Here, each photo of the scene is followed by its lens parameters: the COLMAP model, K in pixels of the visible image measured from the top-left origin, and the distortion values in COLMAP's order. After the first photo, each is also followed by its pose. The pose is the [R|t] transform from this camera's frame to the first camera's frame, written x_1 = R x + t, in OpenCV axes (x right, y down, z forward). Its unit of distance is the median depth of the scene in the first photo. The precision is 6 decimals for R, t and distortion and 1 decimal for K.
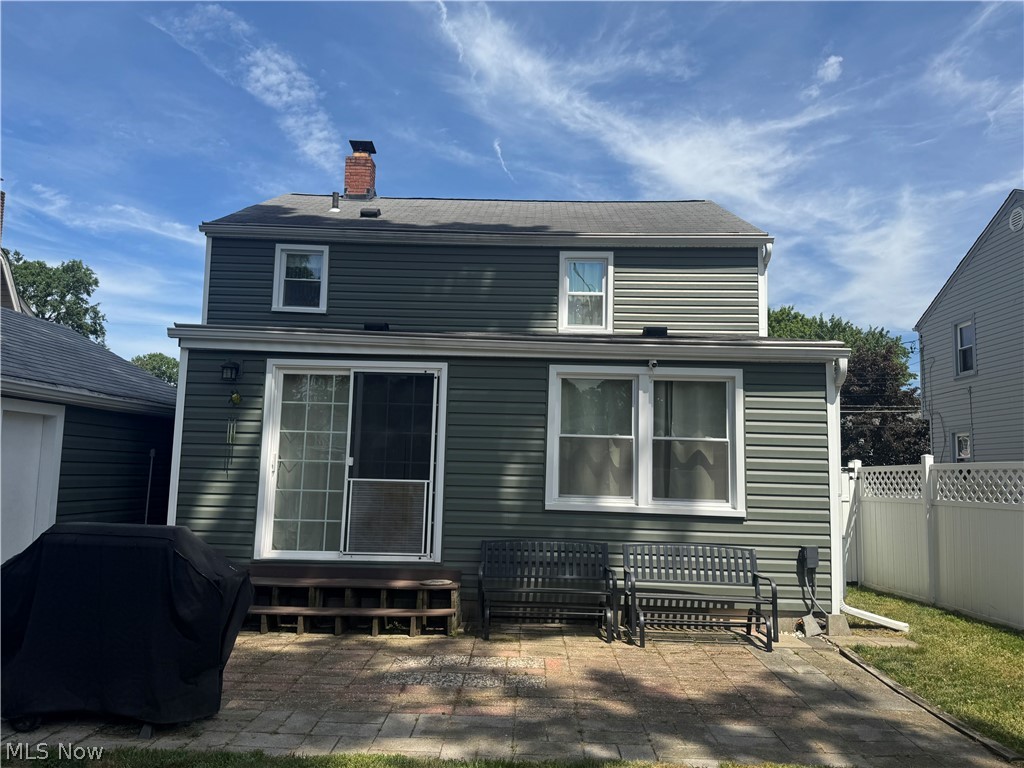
lens RADIAL K [[742.1, 0, 512.0], [0, 742.1, 384.0], [0, 0, 1]] dist [0.117933, -0.184880]
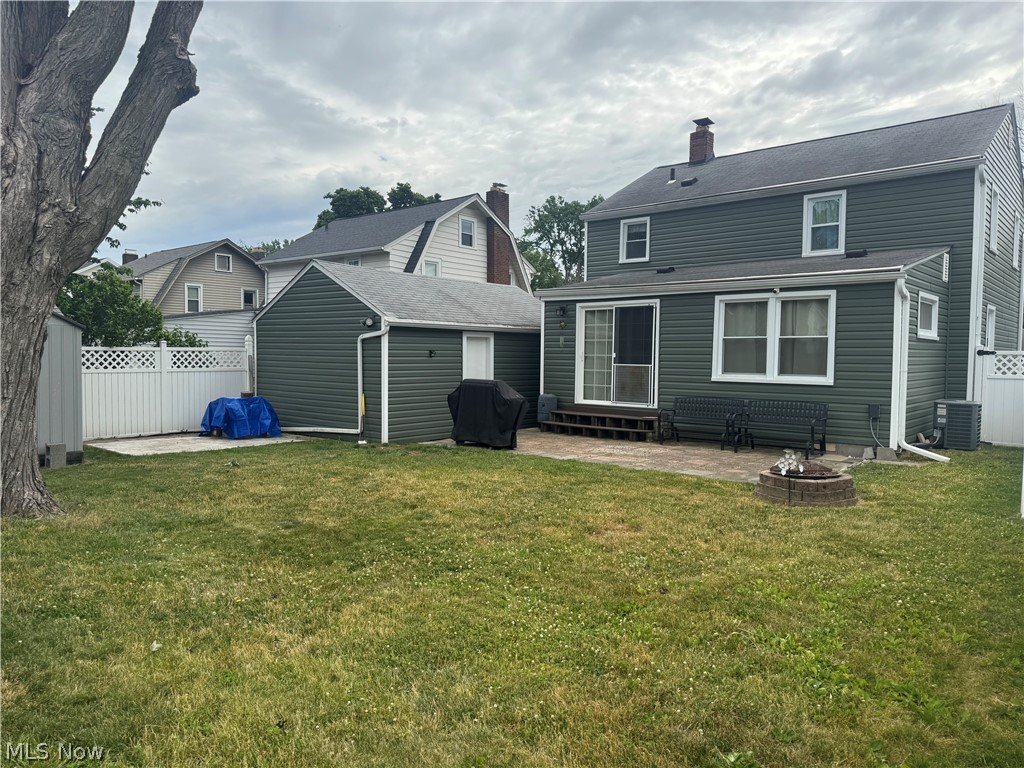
lens RADIAL K [[715.8, 0, 506.9], [0, 715.8, 386.4], [0, 0, 1]] dist [0.058821, -0.056139]
pose [[0.774414, 0.009556, -0.632608, 0.726741], [0.081571, 0.990033, 0.114811, -0.049048], [0.627399, -0.140514, 0.765915, -0.574767]]
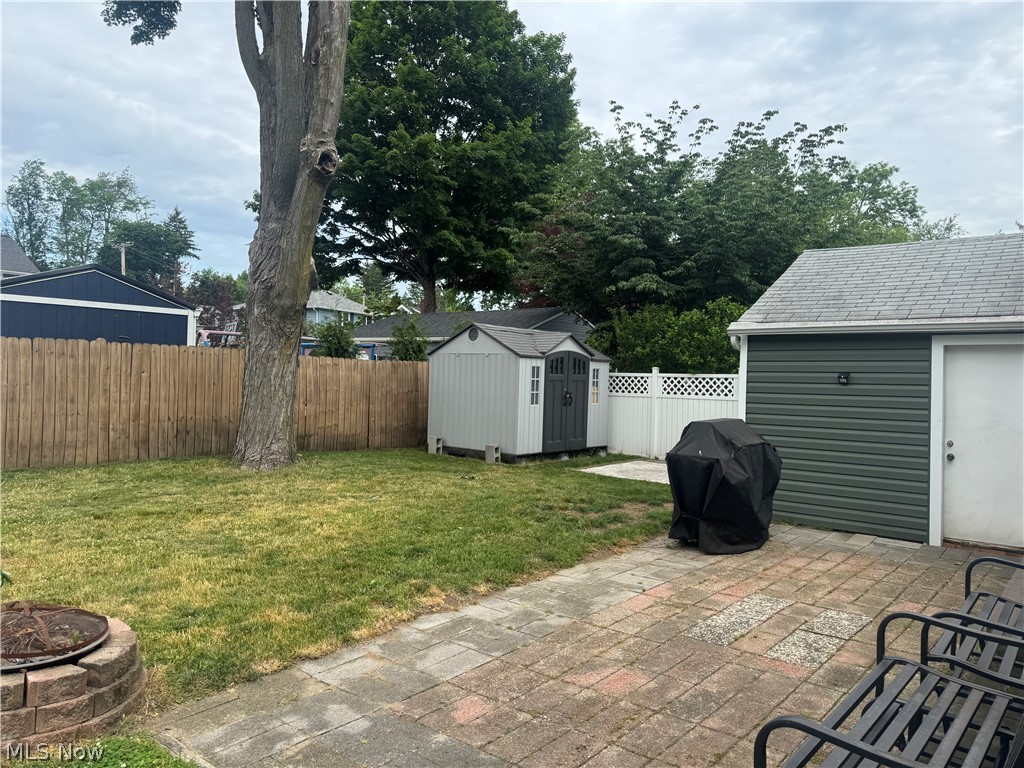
lens RADIAL K [[715.8, 0, 506.9], [0, 715.8, 386.4], [0, 0, 1]] dist [0.058821, -0.056139]
pose [[-0.625963, -0.023845, -0.779488, 0.559386], [0.055881, 0.995592, -0.075331, 0.122237], [0.777848, -0.090713, -0.621871, 0.958643]]
